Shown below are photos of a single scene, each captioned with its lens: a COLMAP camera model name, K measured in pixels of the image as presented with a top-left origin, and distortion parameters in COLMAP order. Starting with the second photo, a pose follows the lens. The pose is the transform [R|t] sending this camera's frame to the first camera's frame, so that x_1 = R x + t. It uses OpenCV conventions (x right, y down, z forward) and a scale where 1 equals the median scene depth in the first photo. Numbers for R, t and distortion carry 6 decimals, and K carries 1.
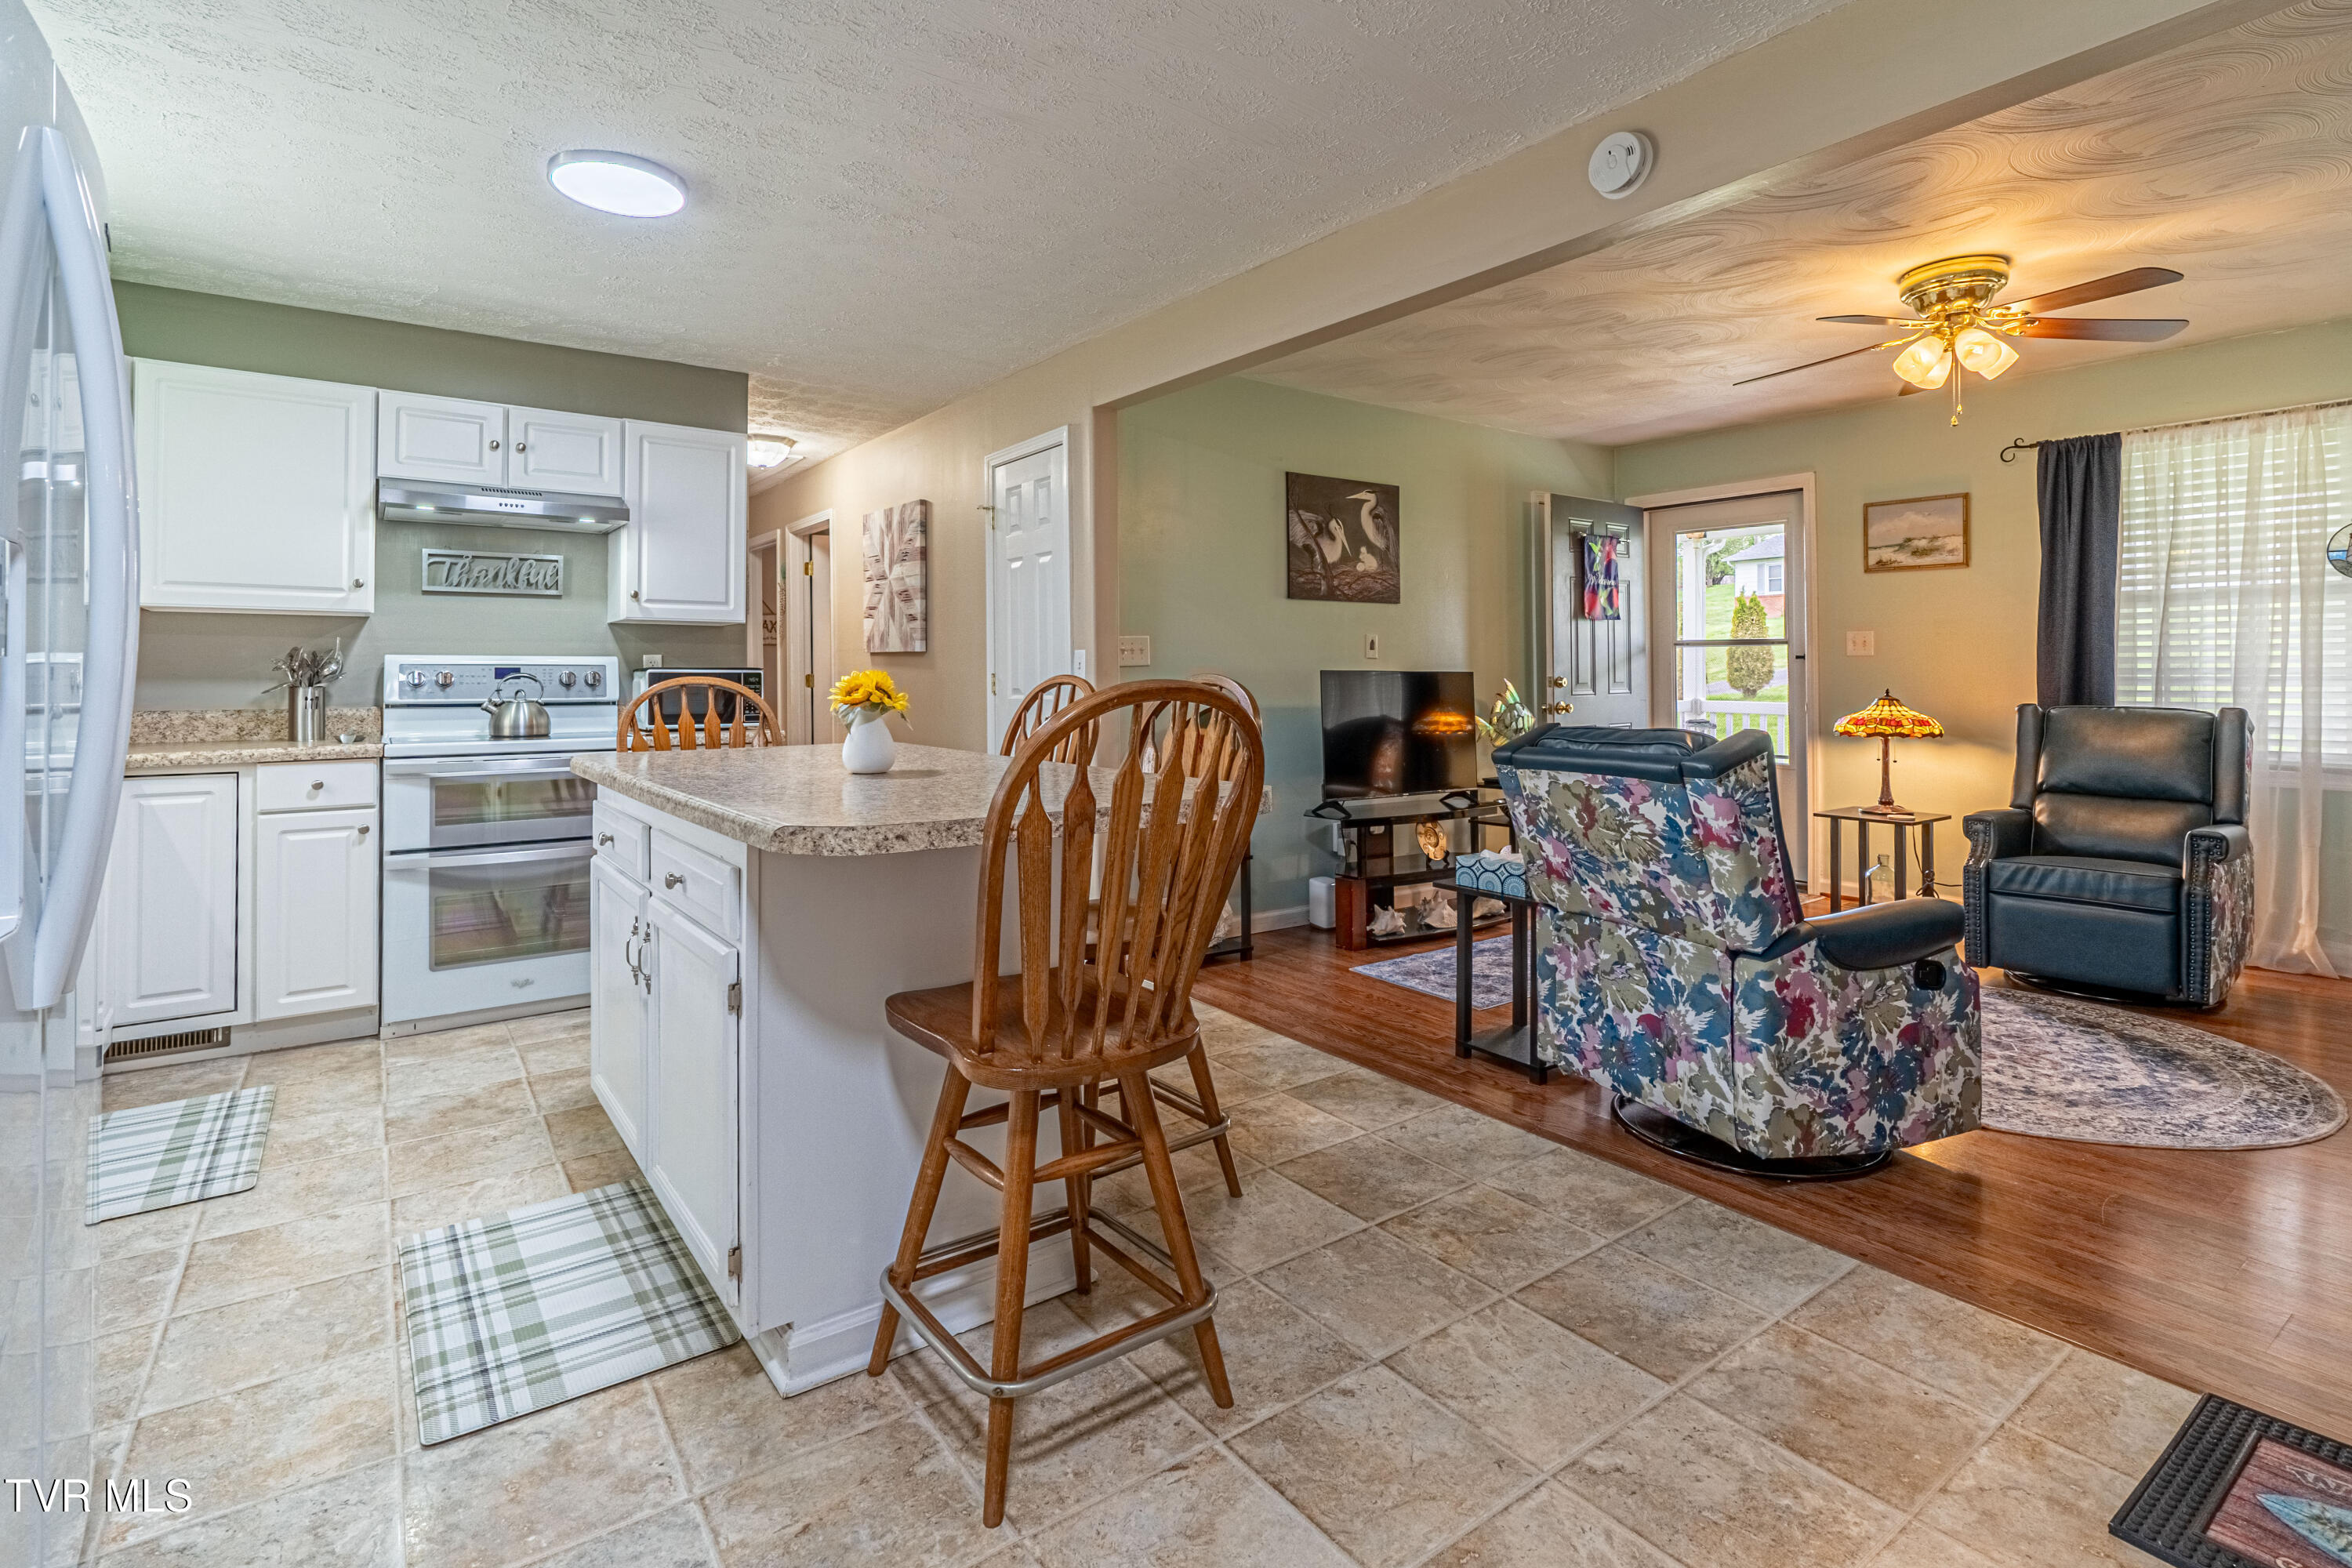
lens RADIAL K [[1122.6, 0, 1163.2], [0, 1122.6, 639.2], [0, 0, 1]] dist [-0.003541, 0.001060]
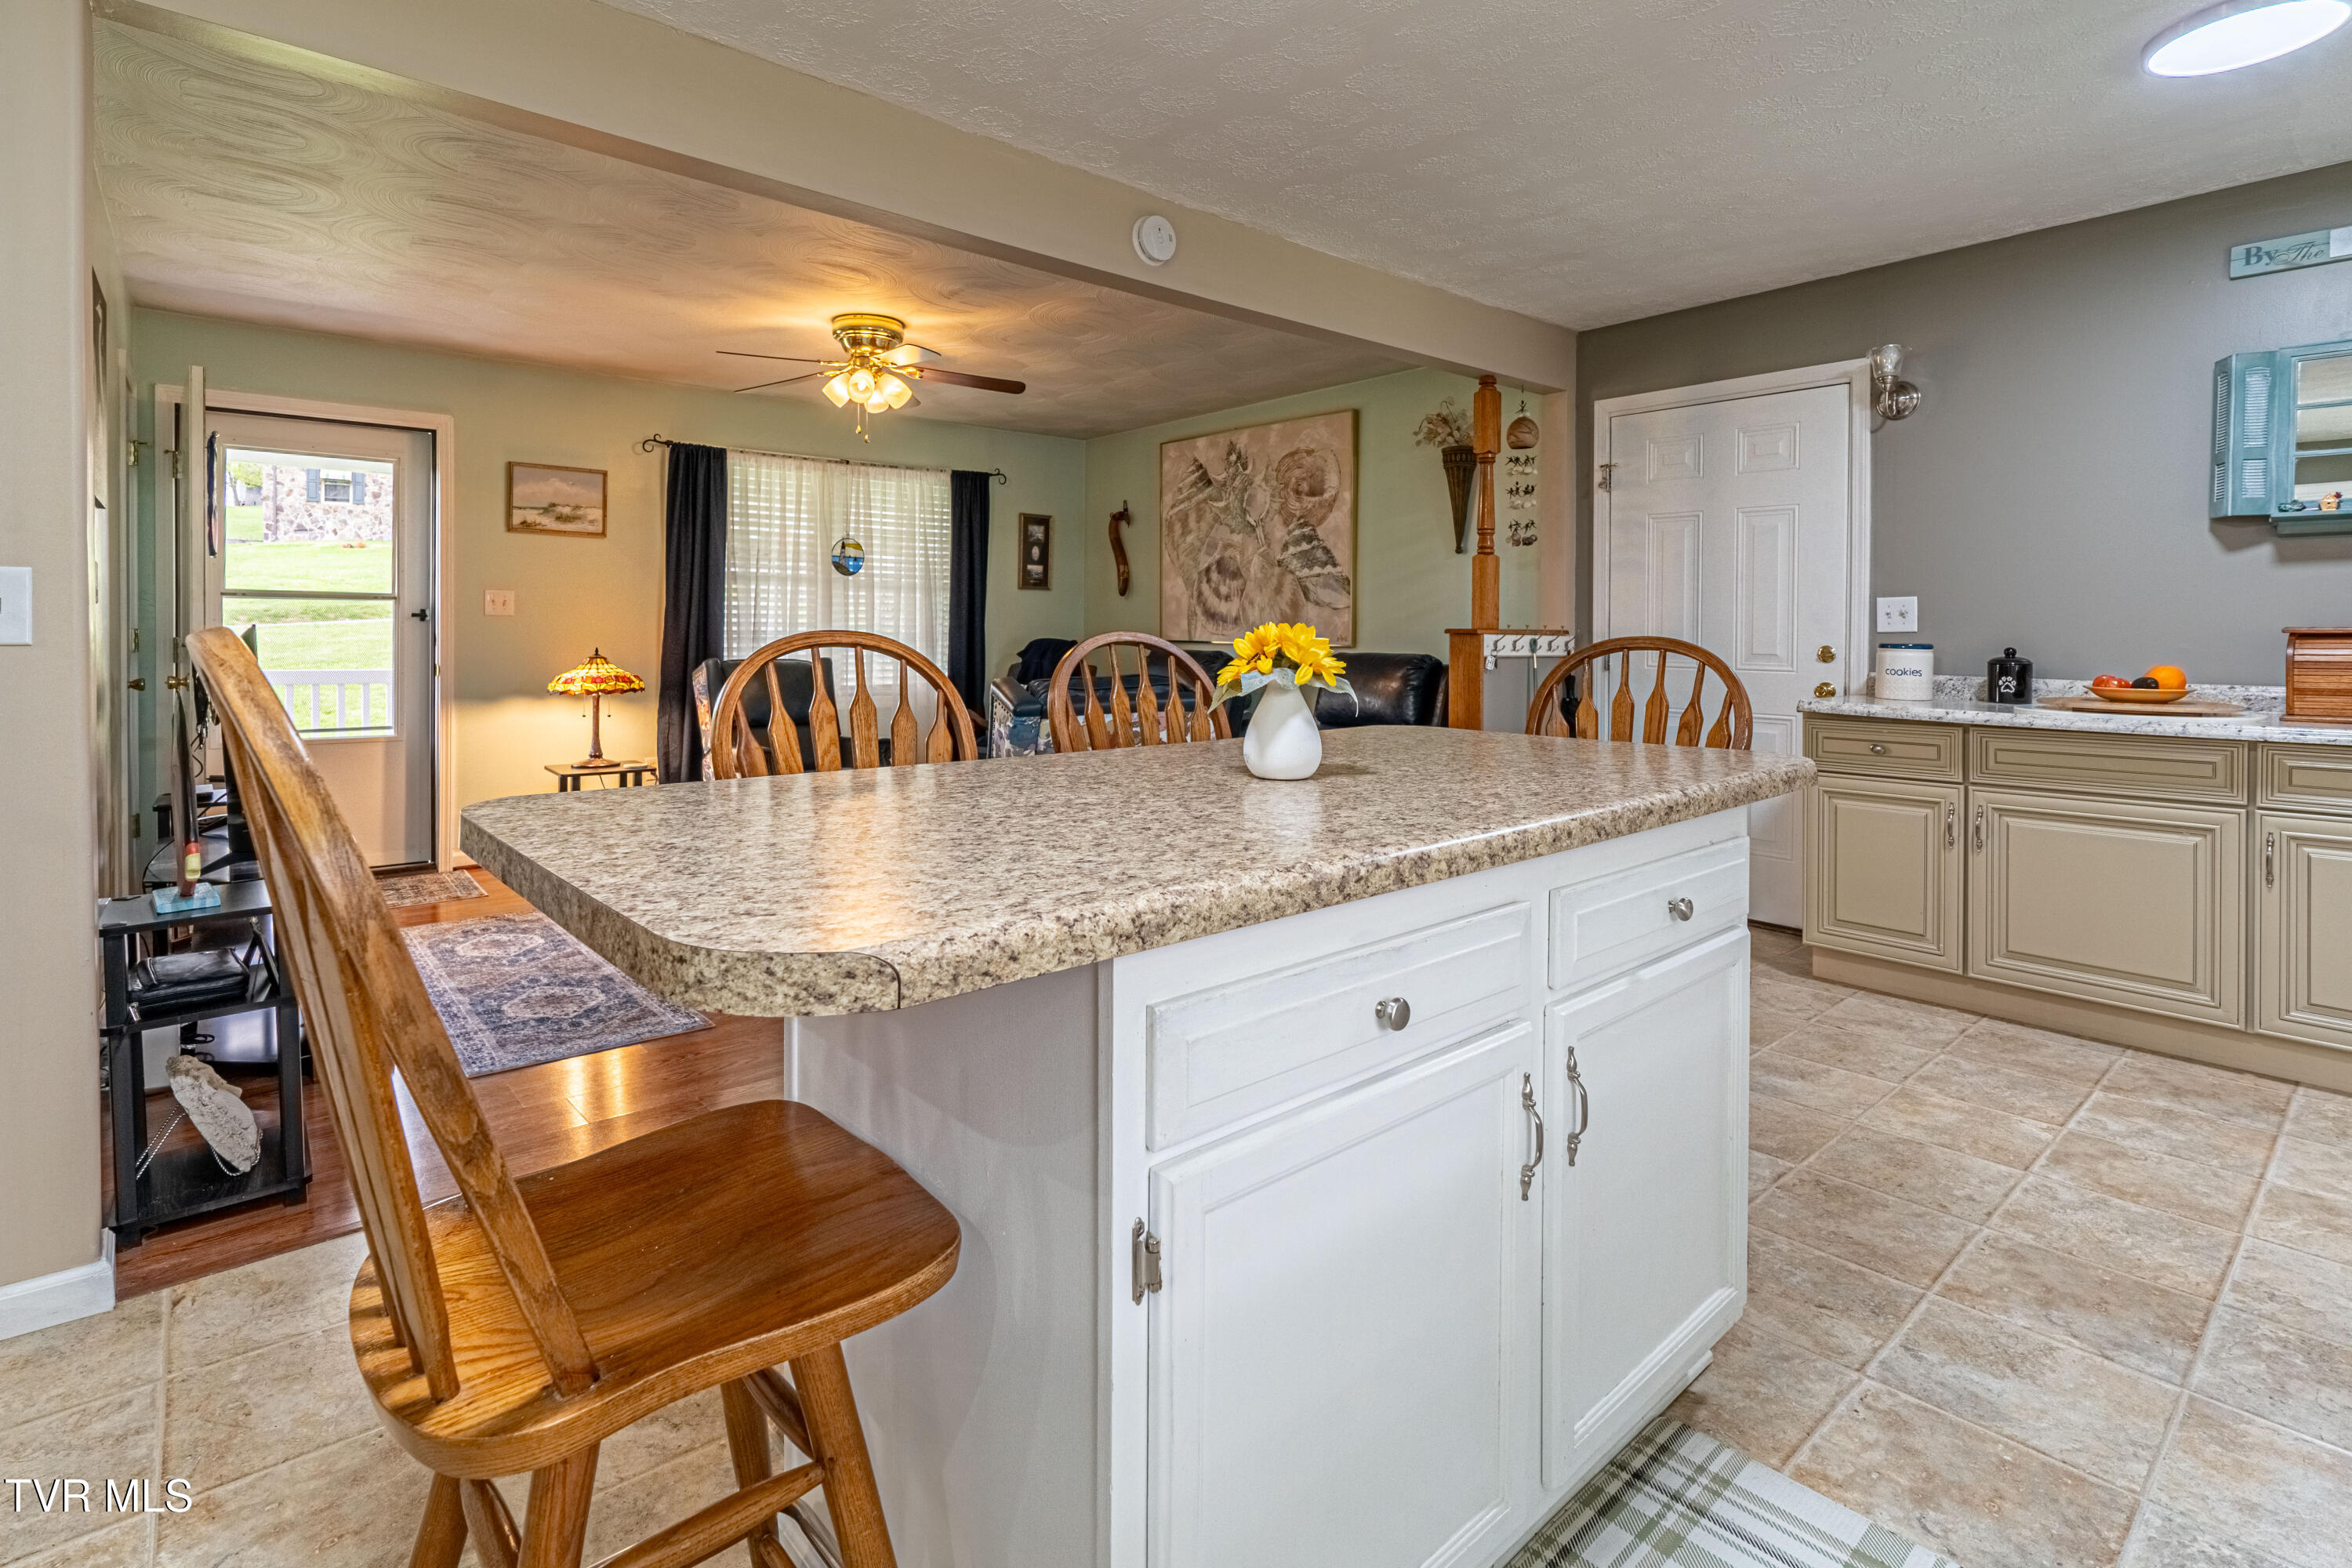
lens RADIAL K [[1122.6, 0, 1136.3], [0, 1122.6, 631.4], [0, 0, 1]] dist [-0.003541, 0.001060]
pose [[-0.081409, 0.000668, 0.996681, -0.588982], [-0.032889, 0.999453, -0.003357, 0.020748], [-0.996138, -0.033054, -0.081343, 0.733647]]
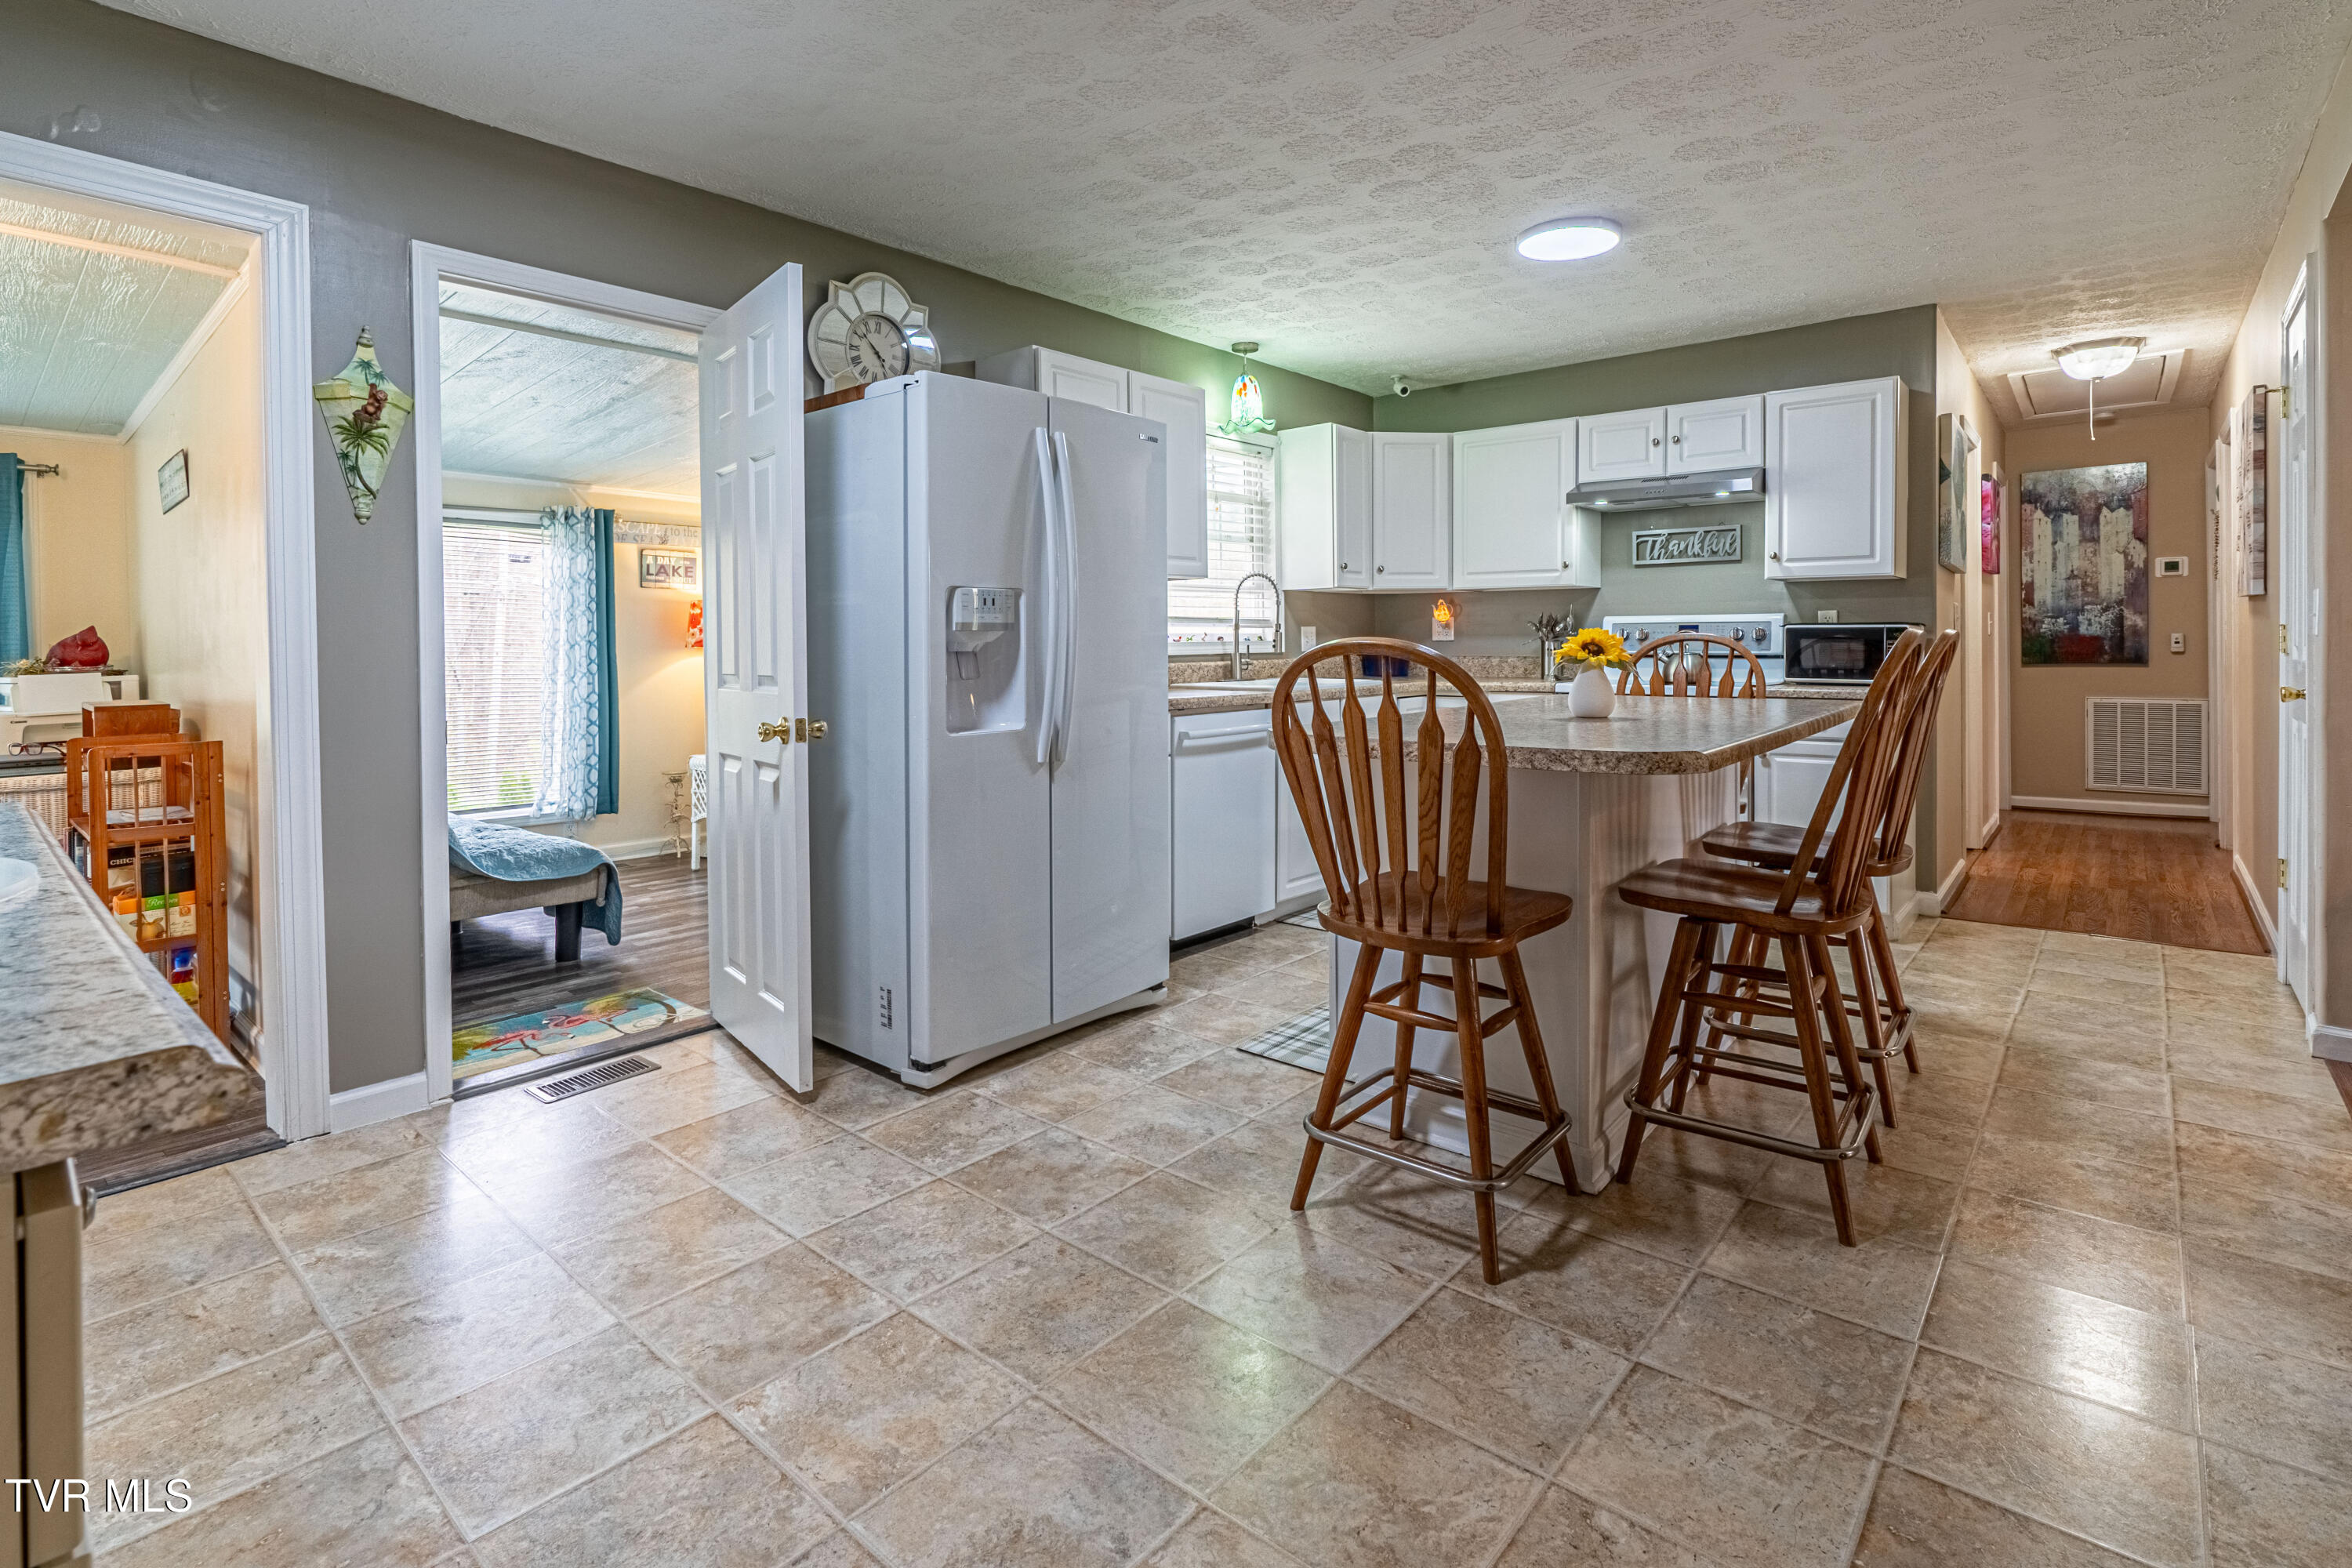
lens RADIAL K [[1122.6, 0, 1160.7], [0, 1122.6, 647.9], [0, 0, 1]] dist [-0.003541, 0.001060]
pose [[0.234167, 0.010650, -0.972138, 0.481303], [0.039466, 0.999012, 0.020451, 0.003168], [0.971395, -0.043155, 0.233515, 0.197405]]
